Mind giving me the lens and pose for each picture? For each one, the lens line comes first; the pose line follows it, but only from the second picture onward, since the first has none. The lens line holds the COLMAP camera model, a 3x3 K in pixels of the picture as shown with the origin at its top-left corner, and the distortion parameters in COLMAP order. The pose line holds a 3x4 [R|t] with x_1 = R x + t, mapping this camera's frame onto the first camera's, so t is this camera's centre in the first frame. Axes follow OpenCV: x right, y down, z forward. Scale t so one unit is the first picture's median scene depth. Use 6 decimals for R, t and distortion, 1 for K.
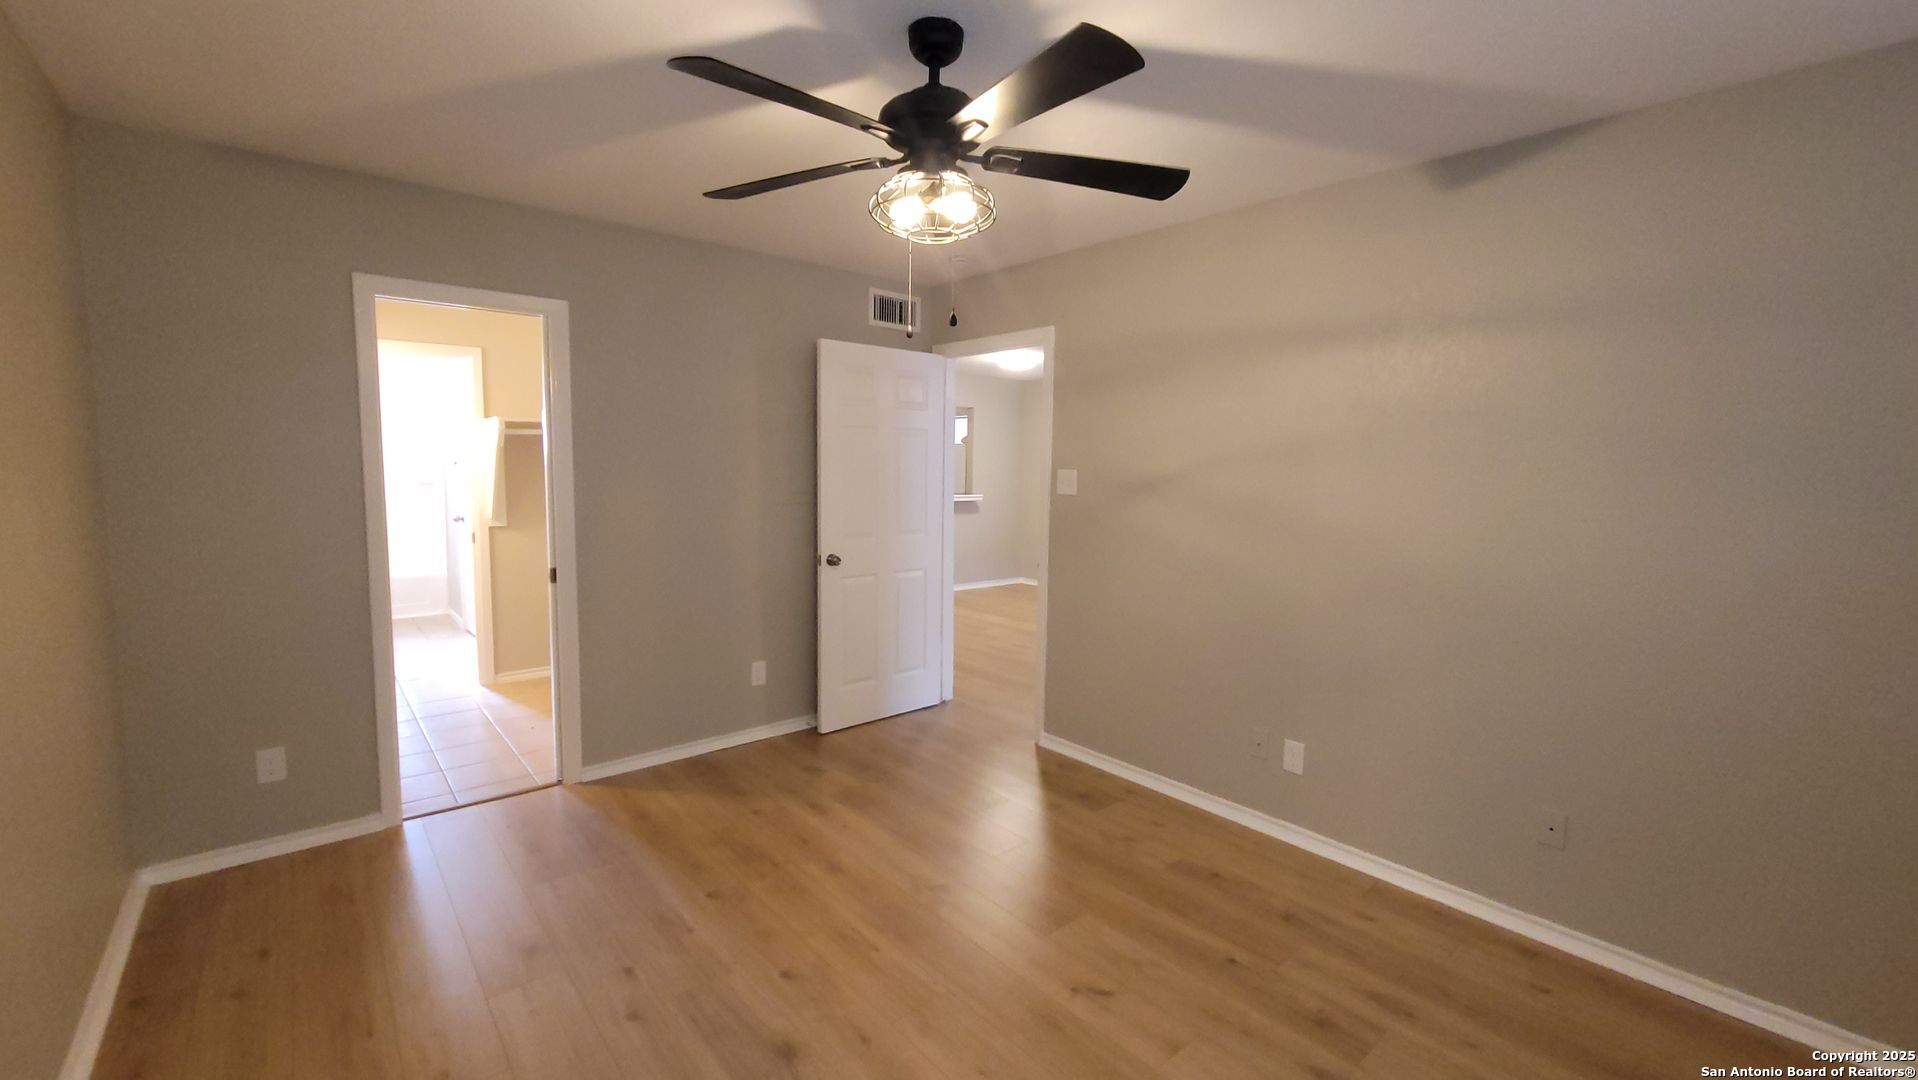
lens RADIAL K [[782.7, 0, 951.9], [0, 782.7, 534.5], [0, 0, 1]] dist [-0.000595, 0.001205]
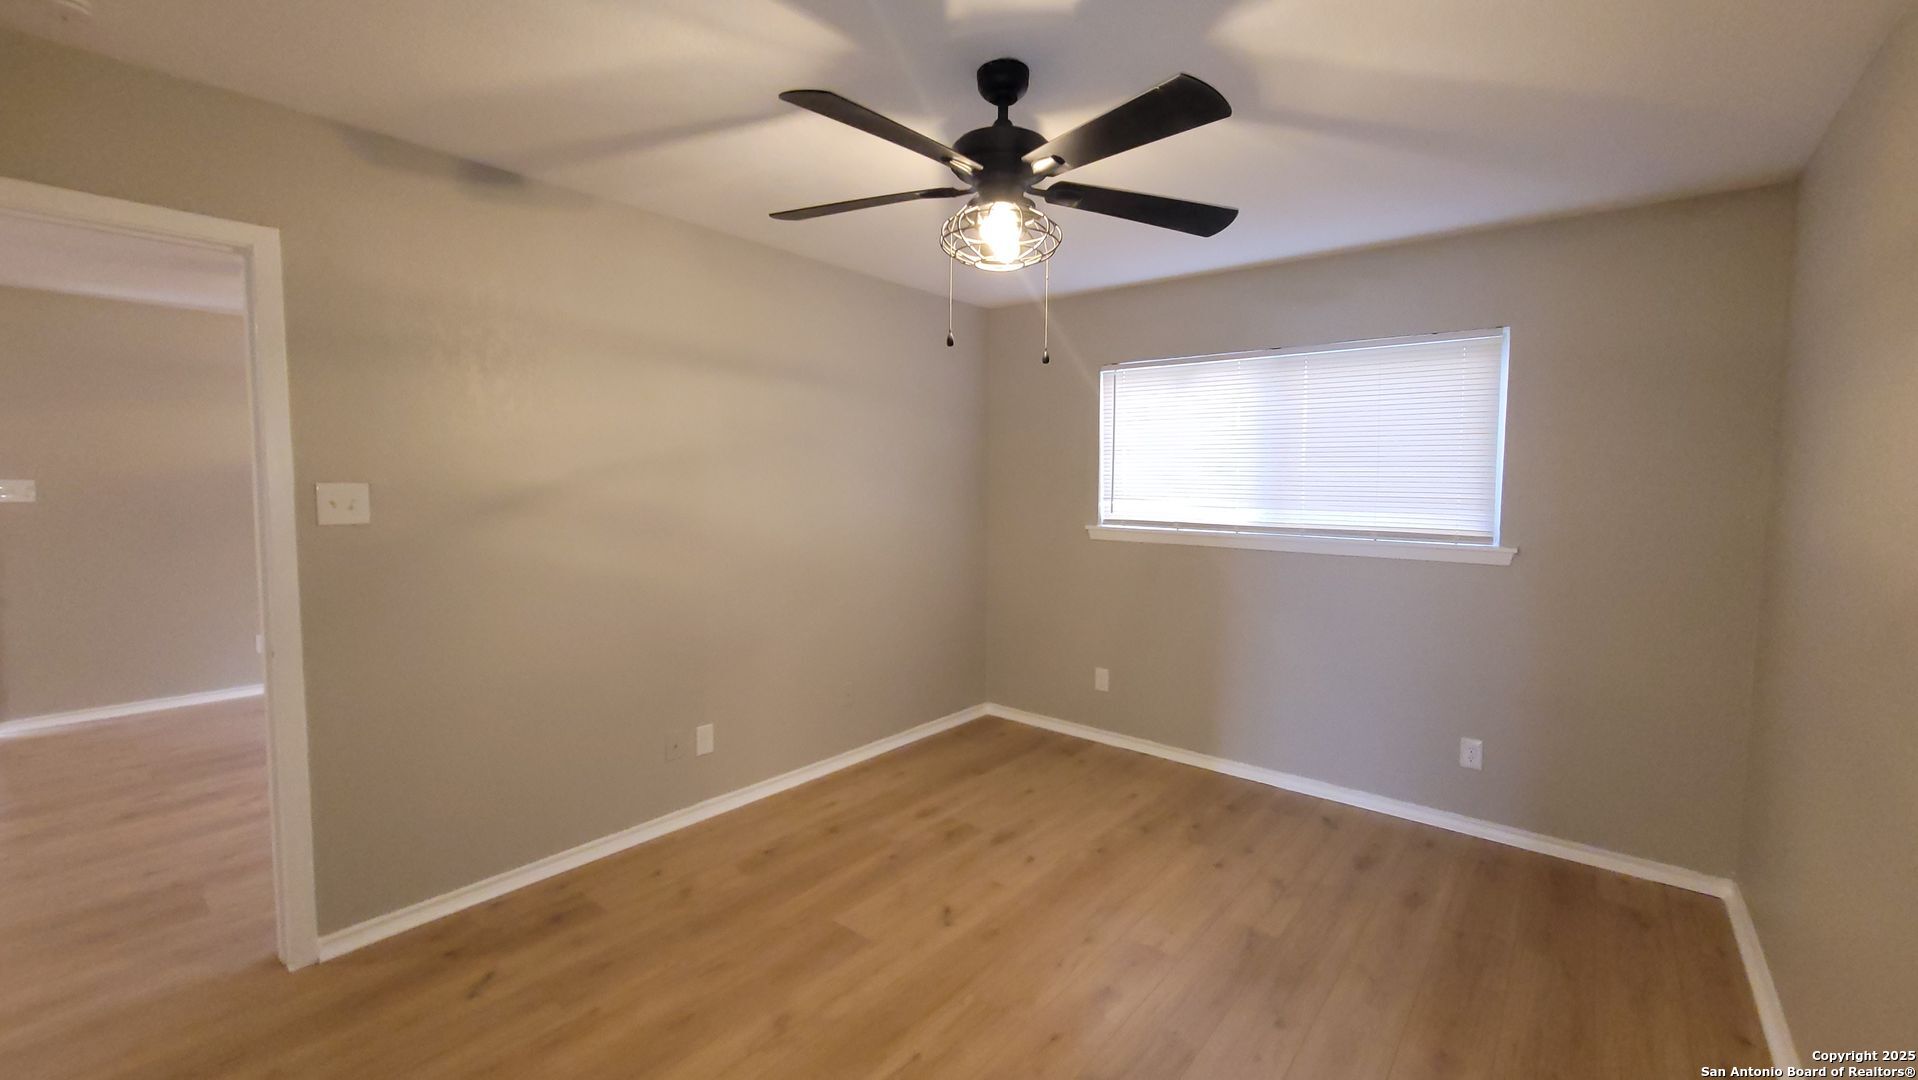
lens RADIAL K [[782.7, 0, 976.2], [0, 782.7, 537.7], [0, 0, 1]] dist [-0.000595, 0.001205]
pose [[-0.192205, -0.092320, 0.977003, -0.850182], [0.078997, 0.990879, 0.109172, -0.107939], [-0.978170, 0.098164, -0.183159, 0.997382]]
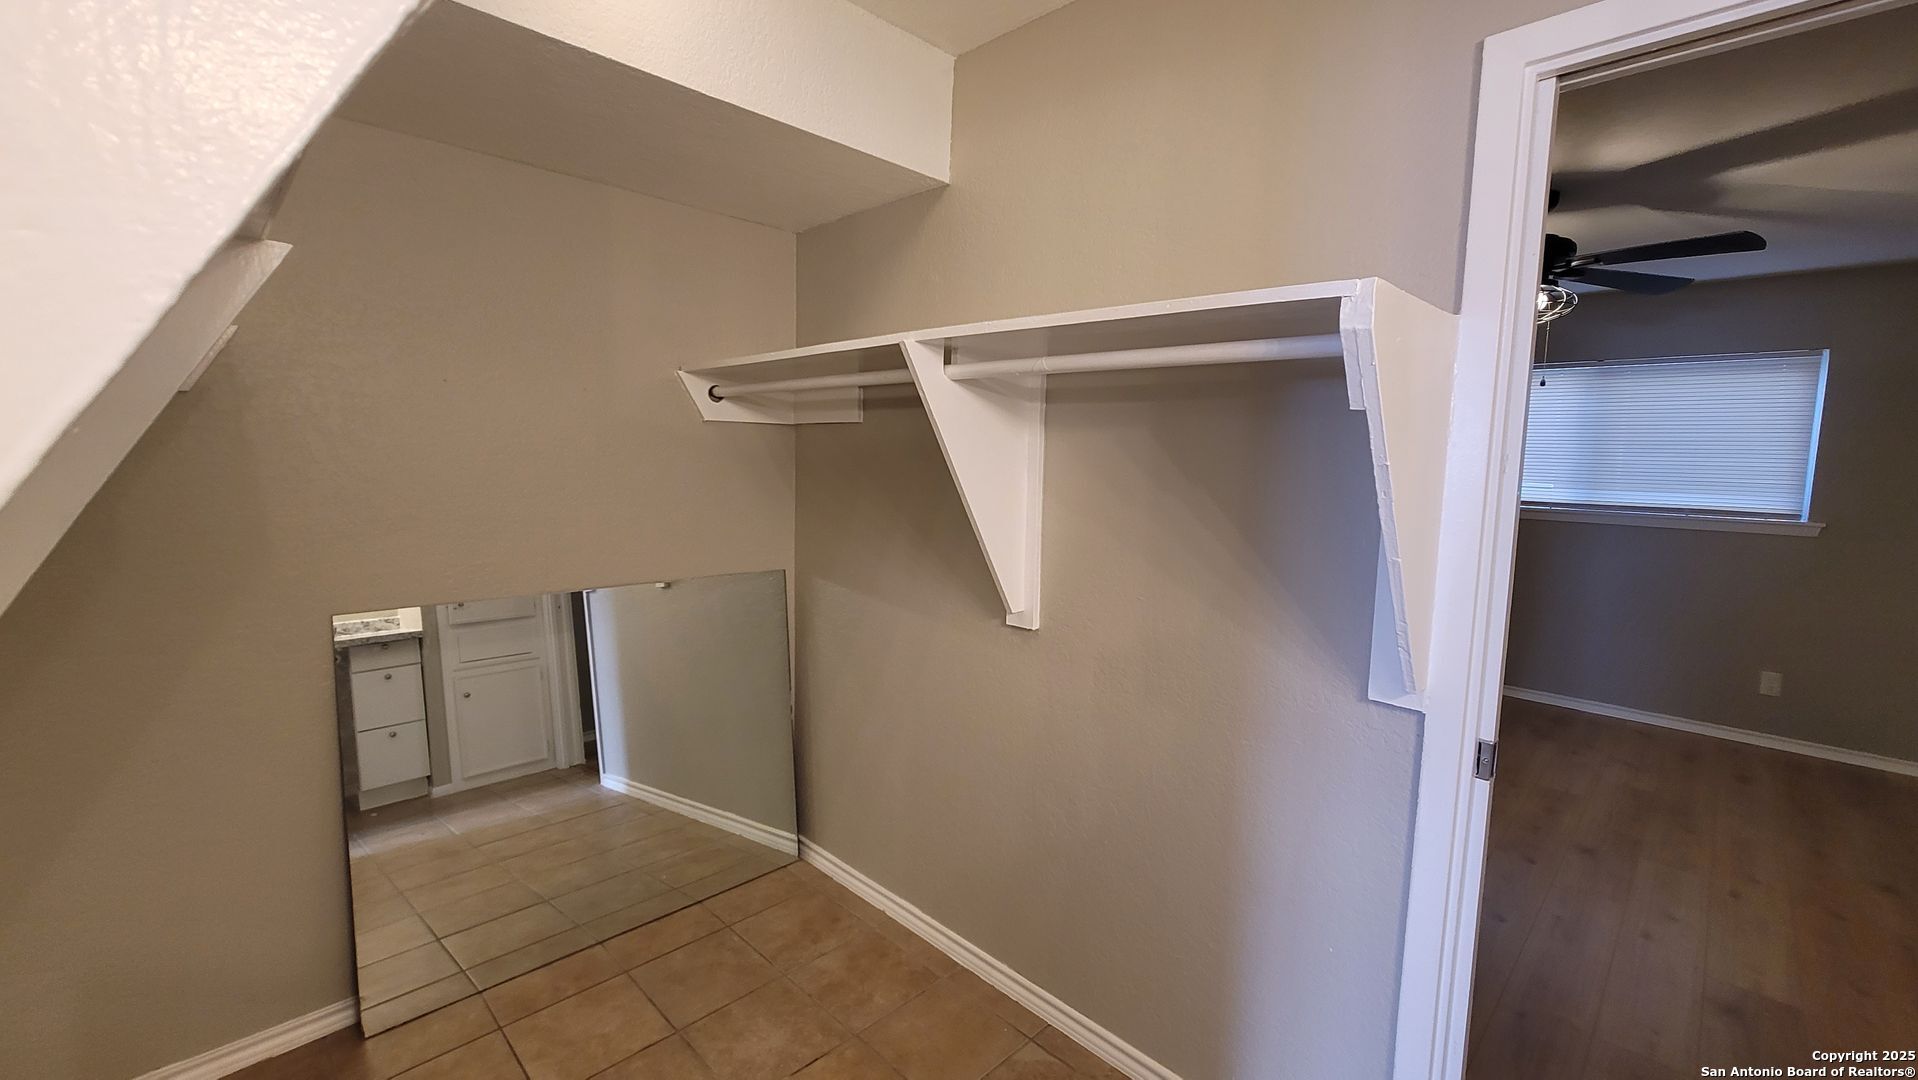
lens RADIAL K [[782.7, 0, 961.3], [0, 782.7, 532.0], [0, 0, 1]] dist [-0.000595, 0.001205]
pose [[-0.075276, -0.121384, 0.989747, -1.222753], [0.073396, 0.989197, 0.126899, -0.195828], [-0.994458, 0.082196, -0.065553, 1.733365]]
